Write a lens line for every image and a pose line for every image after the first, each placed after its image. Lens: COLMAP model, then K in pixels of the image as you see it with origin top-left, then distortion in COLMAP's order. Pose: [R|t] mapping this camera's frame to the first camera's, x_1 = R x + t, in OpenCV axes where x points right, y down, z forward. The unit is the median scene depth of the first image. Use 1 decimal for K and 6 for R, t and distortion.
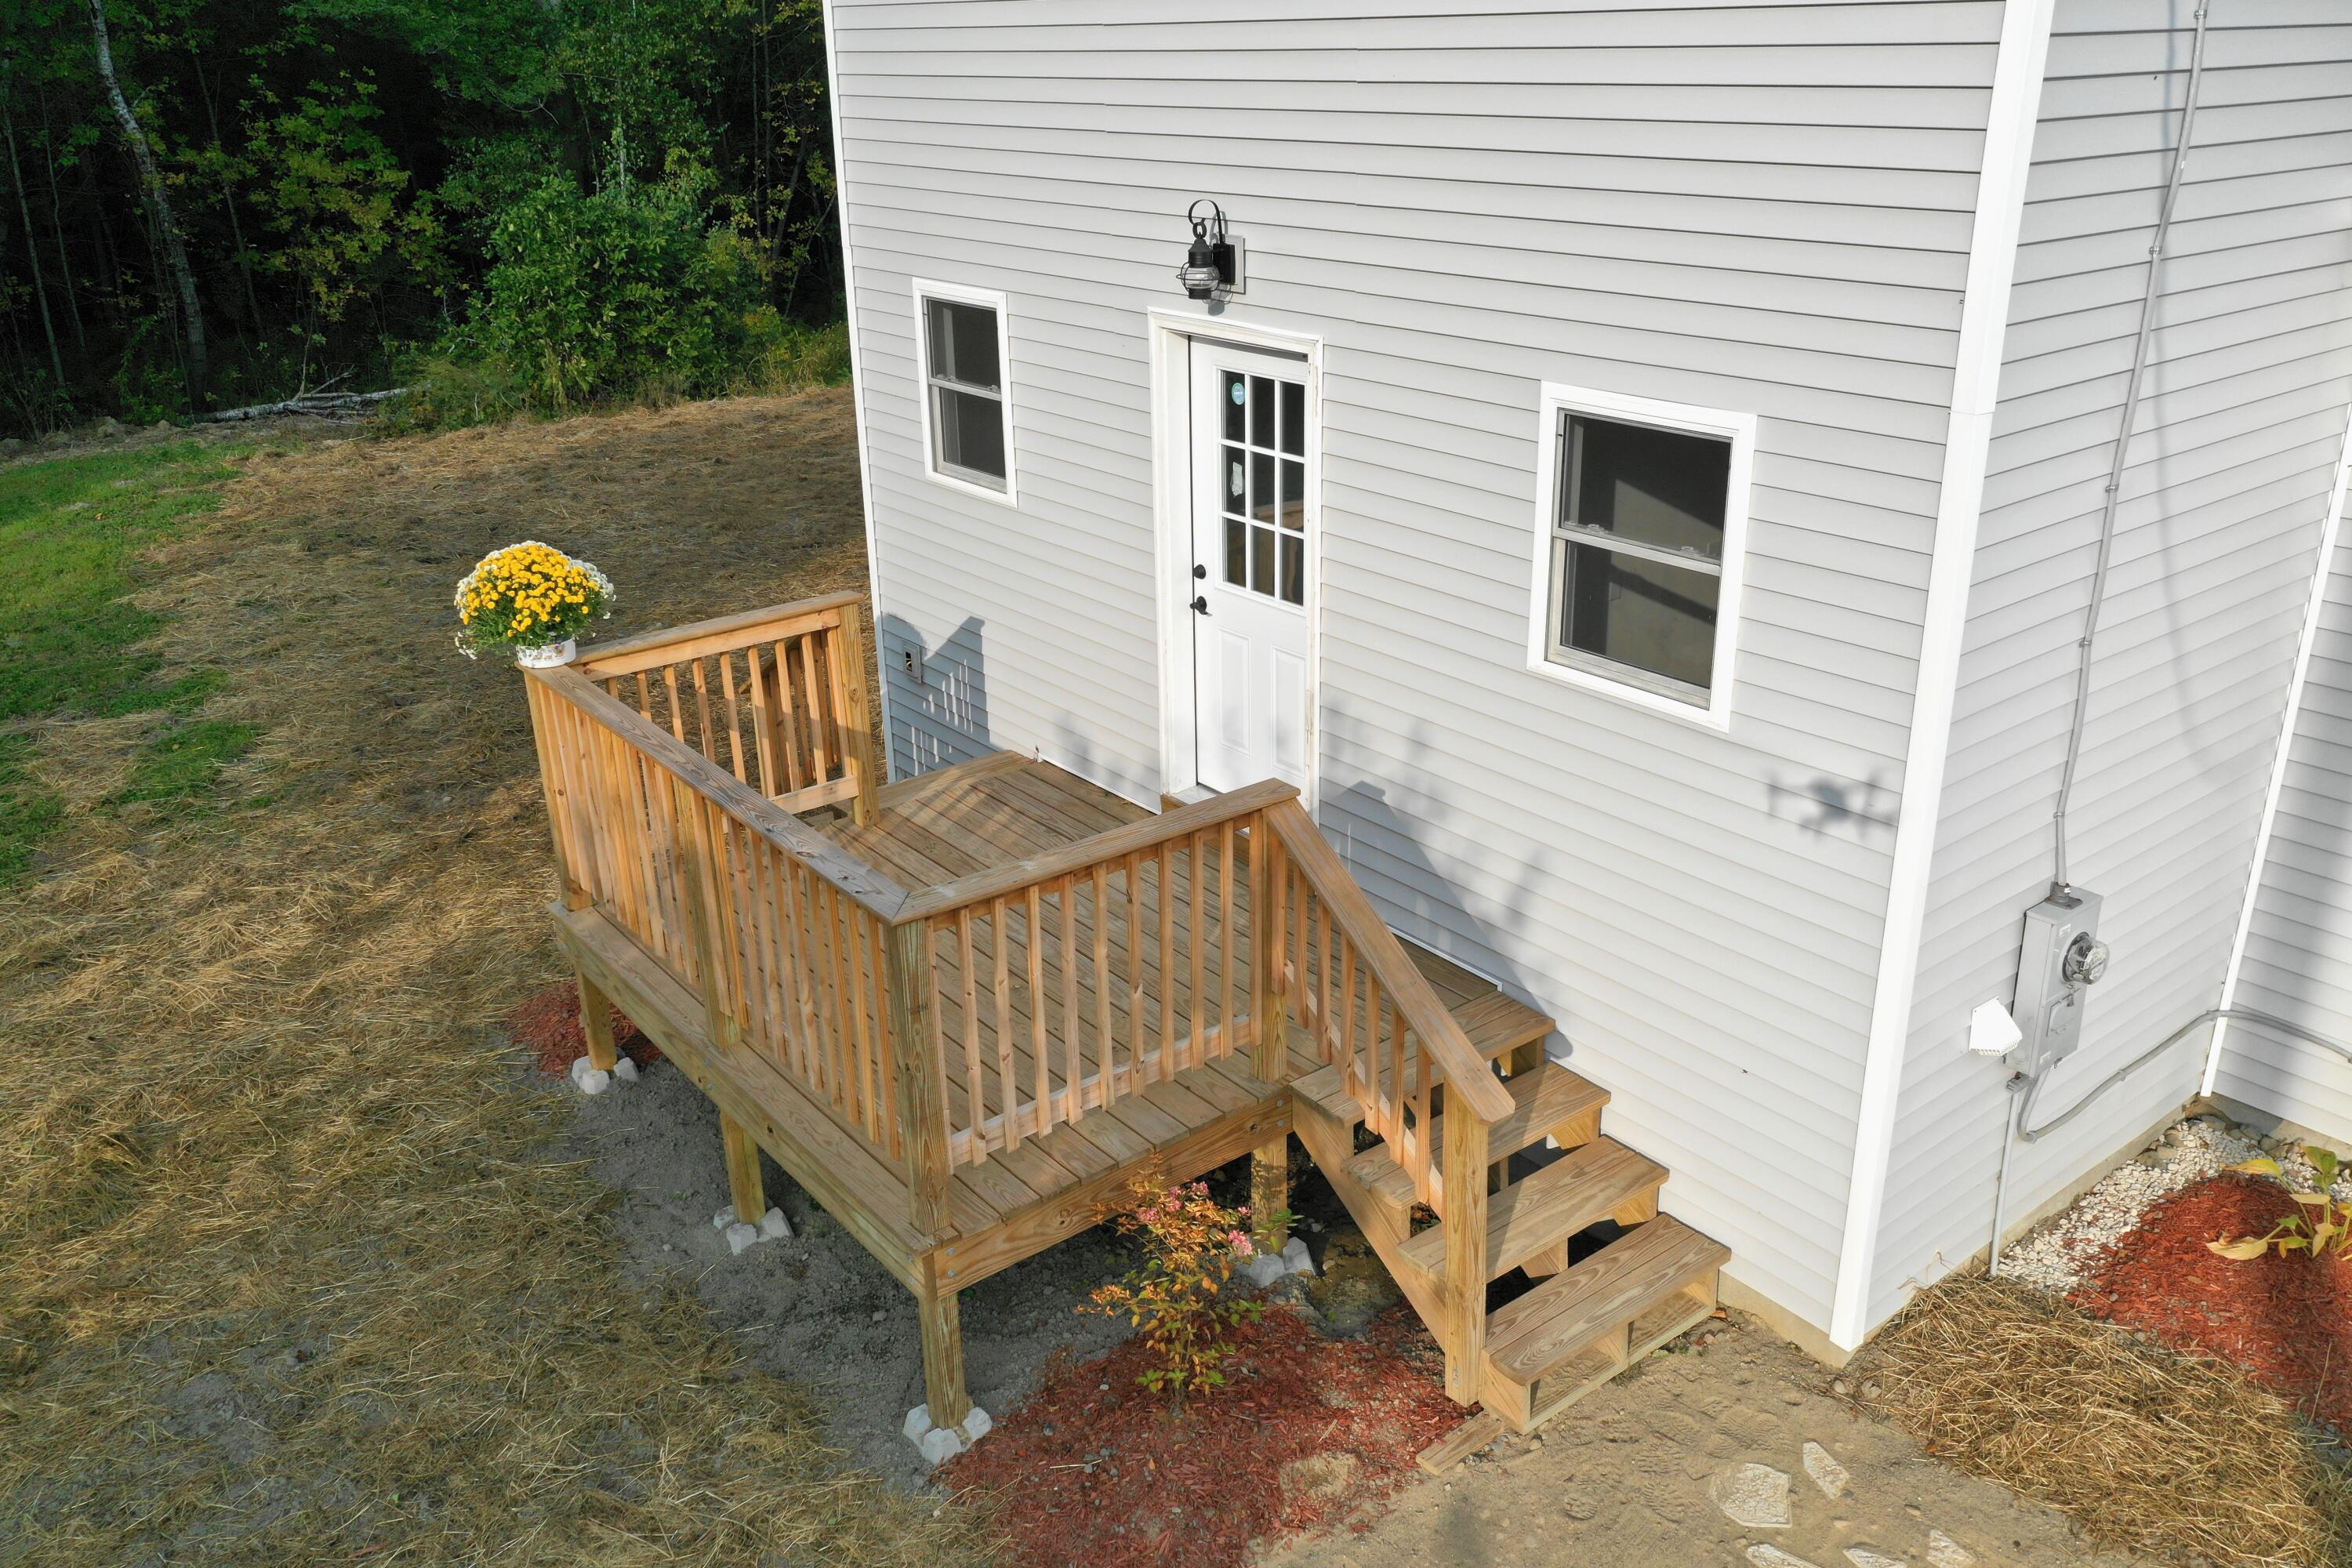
lens RADIAL K [[1850.6, 0, 1176.0], [0, 1850.6, 784.0], [0, 0, 1]] dist [-0.006105, -0.001116]
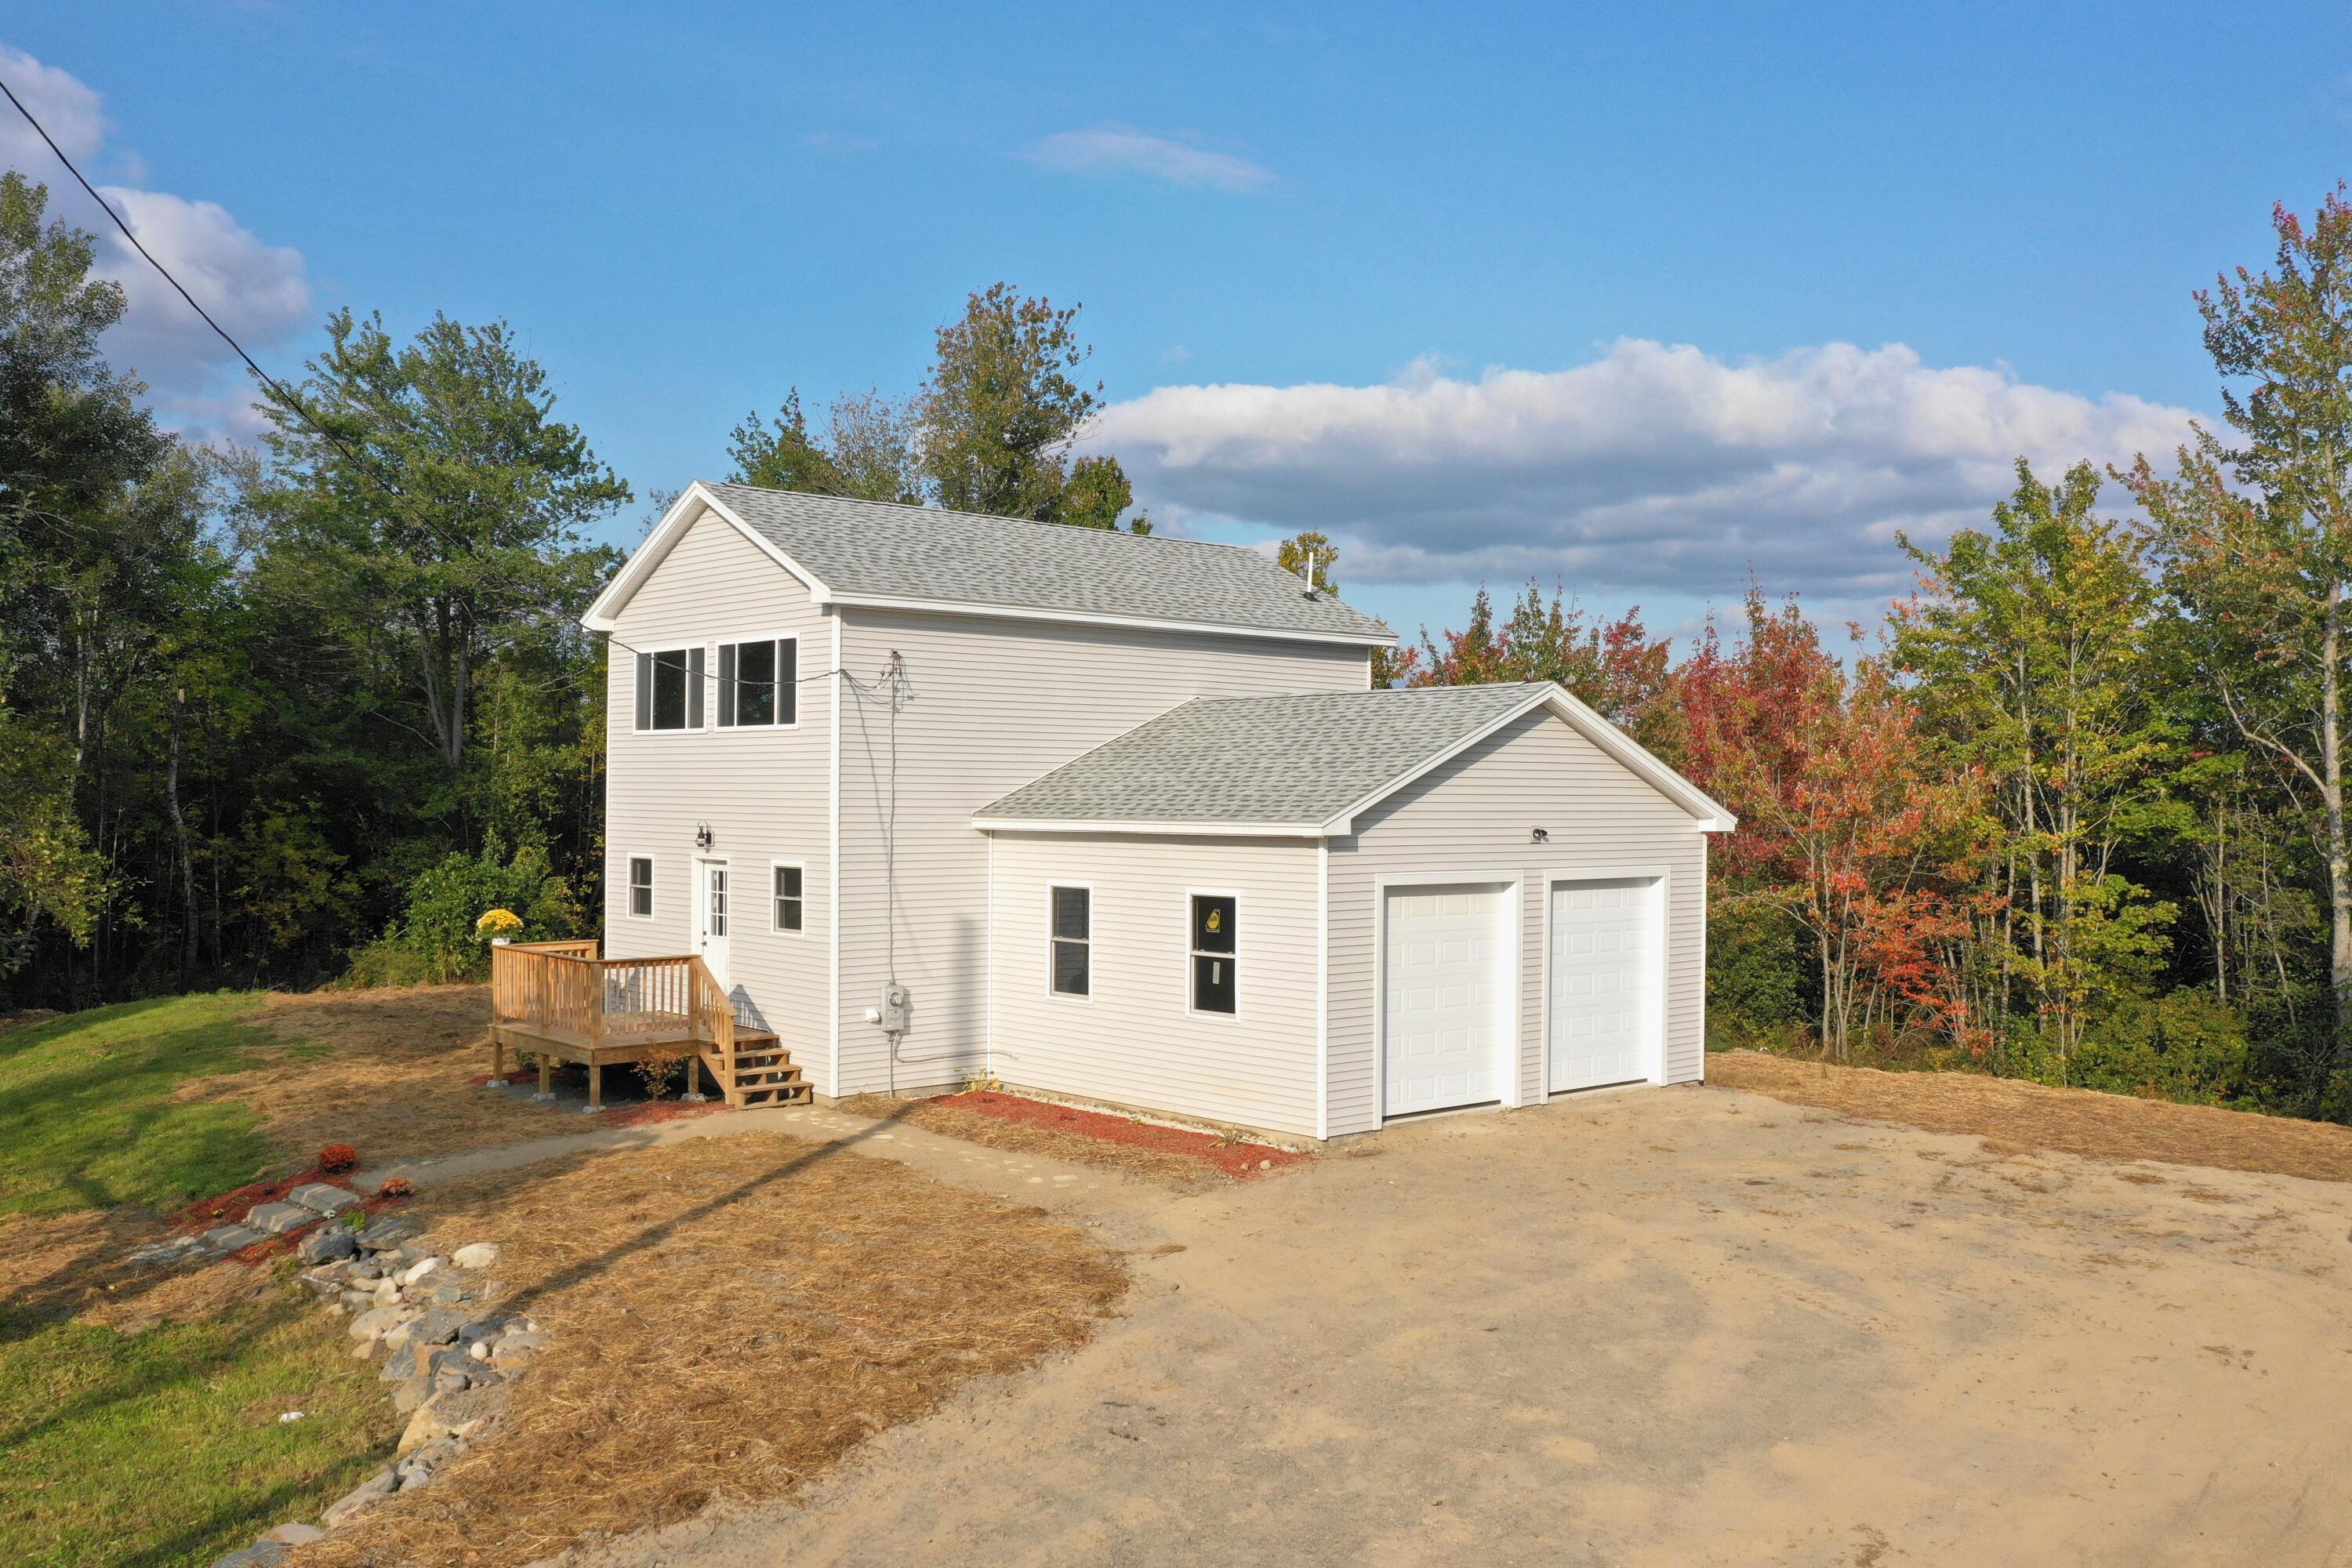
lens RADIAL K [[1997.0, 0, 1176.0], [0, 1997.0, 784.0], [0, 0, 1]] dist [0.003965, 0.002182]
pose [[0.996682, 0.023447, 0.077938, 0.148482], [0.008015, 0.924672, -0.380681, 0.262258], [-0.080993, 0.380042, 0.921416, -0.638258]]
